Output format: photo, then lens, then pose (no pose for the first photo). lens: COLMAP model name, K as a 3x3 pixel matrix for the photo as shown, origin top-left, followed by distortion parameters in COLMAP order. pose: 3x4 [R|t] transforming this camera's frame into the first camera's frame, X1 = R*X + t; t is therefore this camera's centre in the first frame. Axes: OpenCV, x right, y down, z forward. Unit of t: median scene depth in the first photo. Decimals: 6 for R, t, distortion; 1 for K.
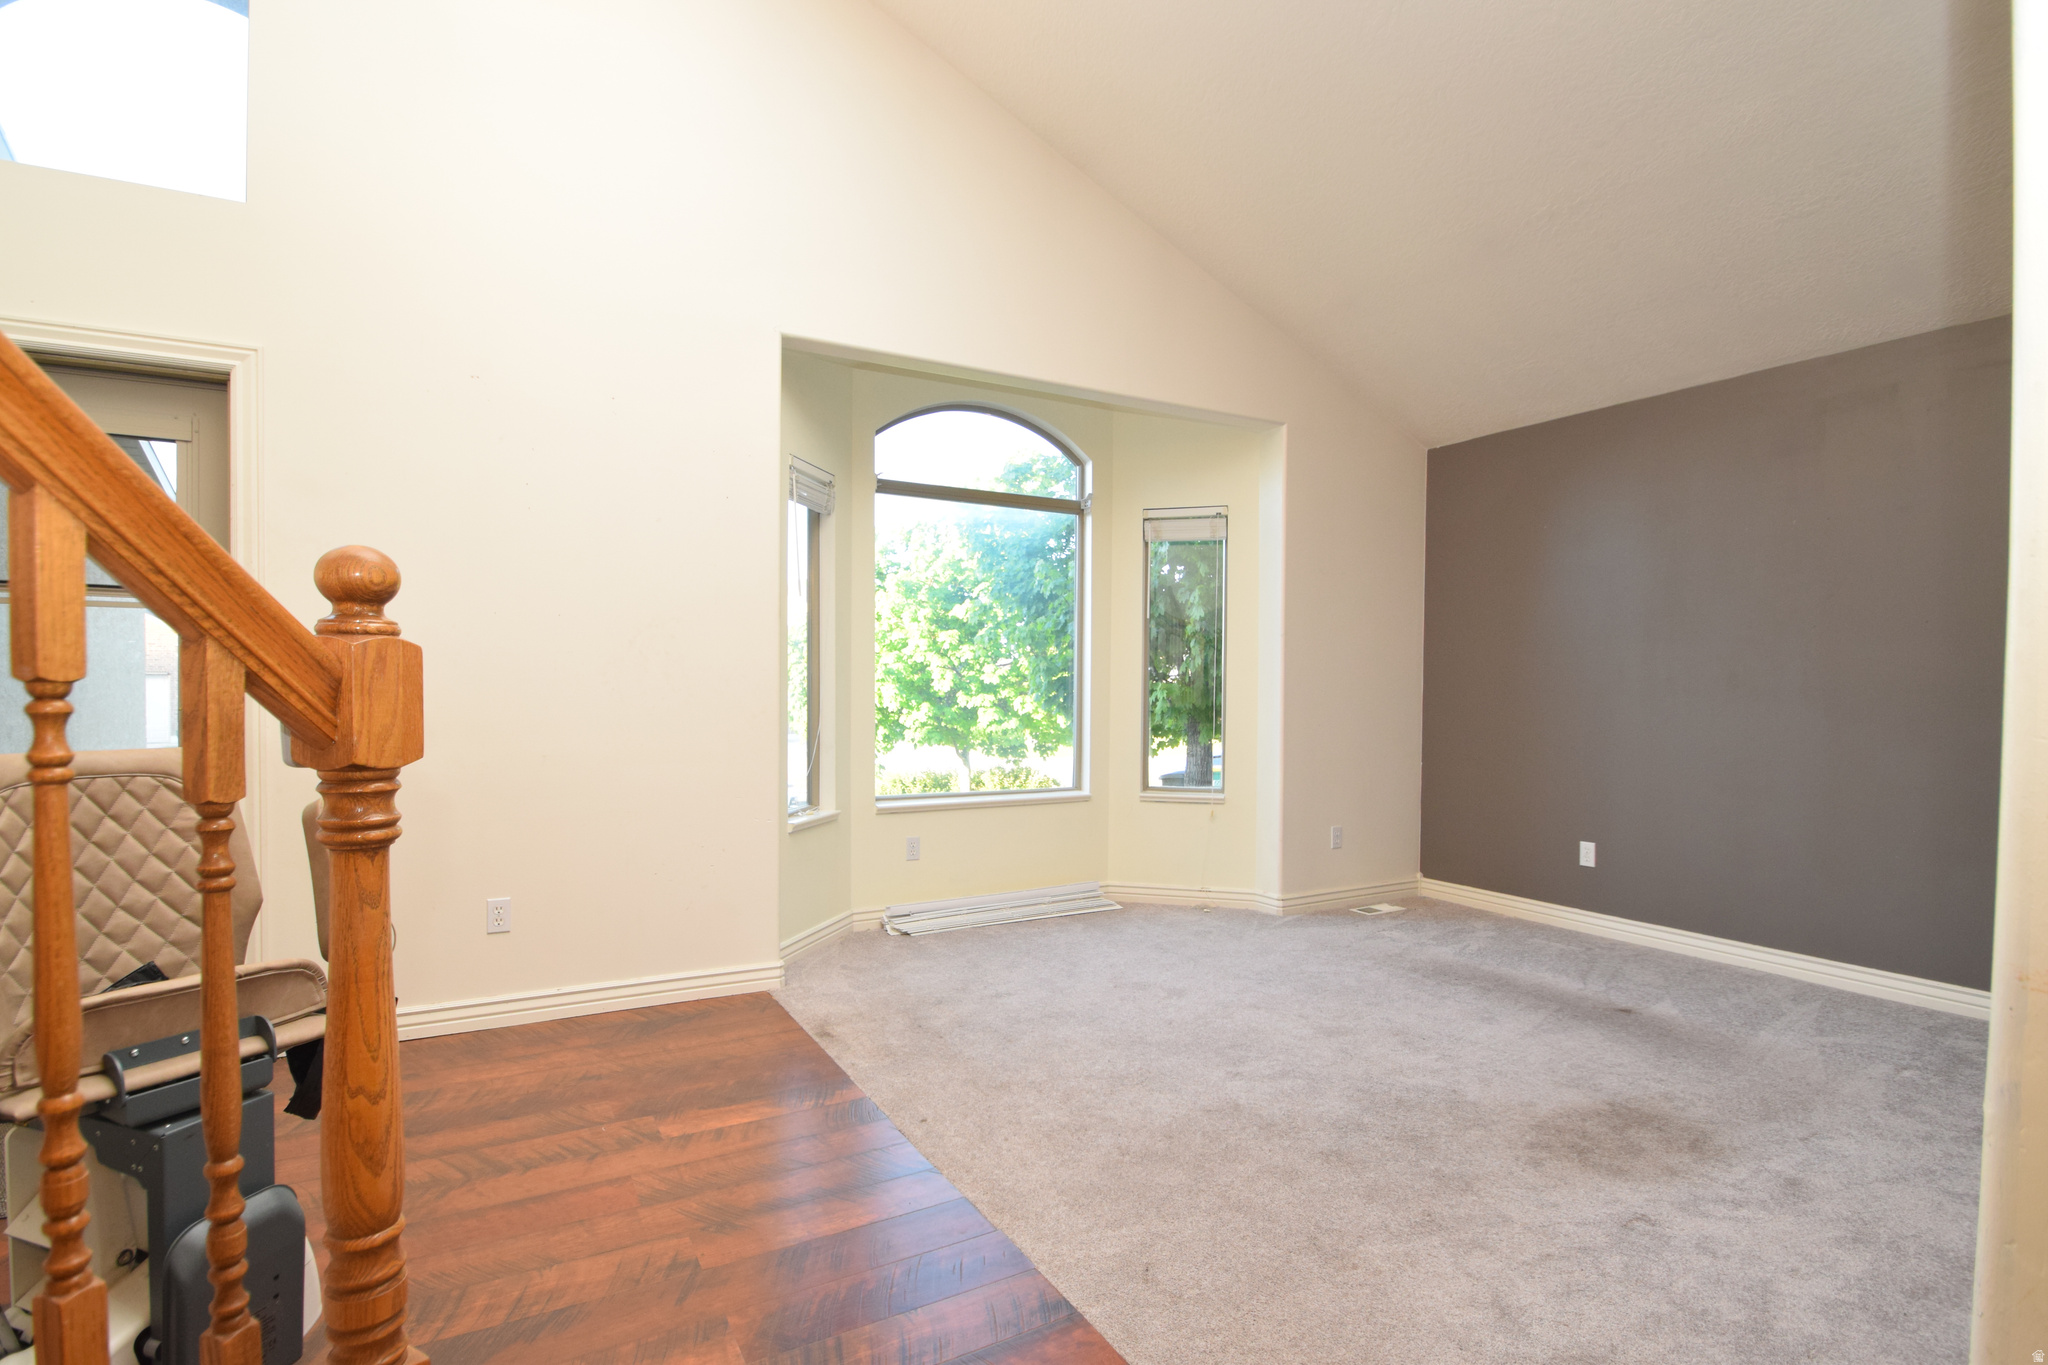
lens RADIAL K [[985.2, 0, 1024.7], [0, 985.2, 708.0], [0, 0, 1]] dist [0.000125, 0.000015]
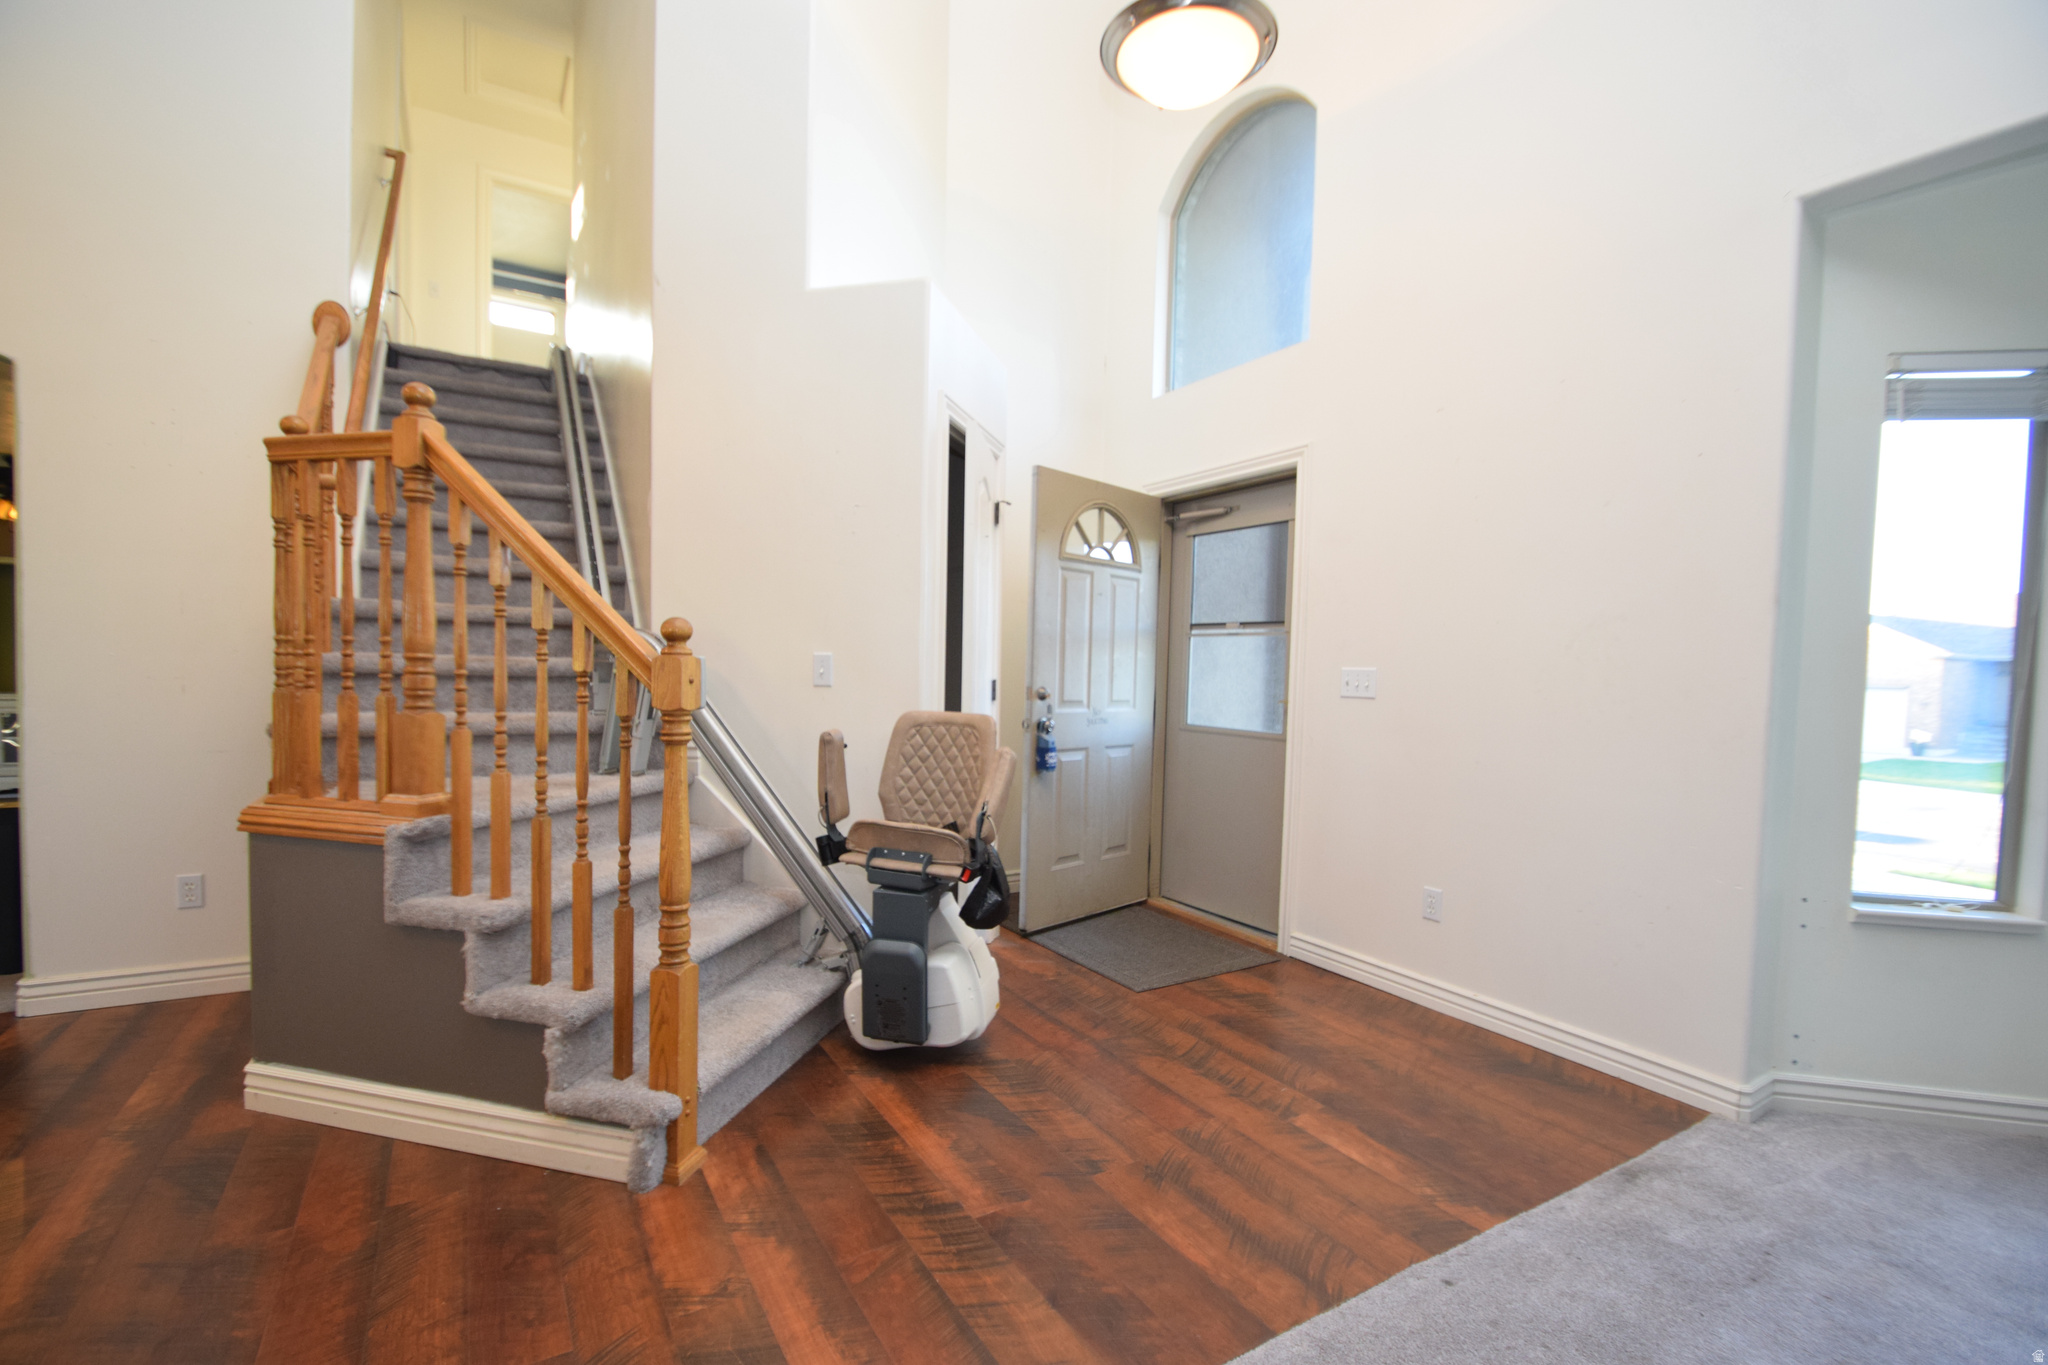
lens RADIAL K [[892.0, 0, 1010.7], [0, 892.0, 711.1], [0, 0, 1]] dist [0.010792, -0.014520]
pose [[0.023015, 0.037338, -0.999038, 0.563803], [-0.045548, 0.998304, 0.036261, -0.020912], [0.998697, 0.044670, 0.024677, 0.658925]]
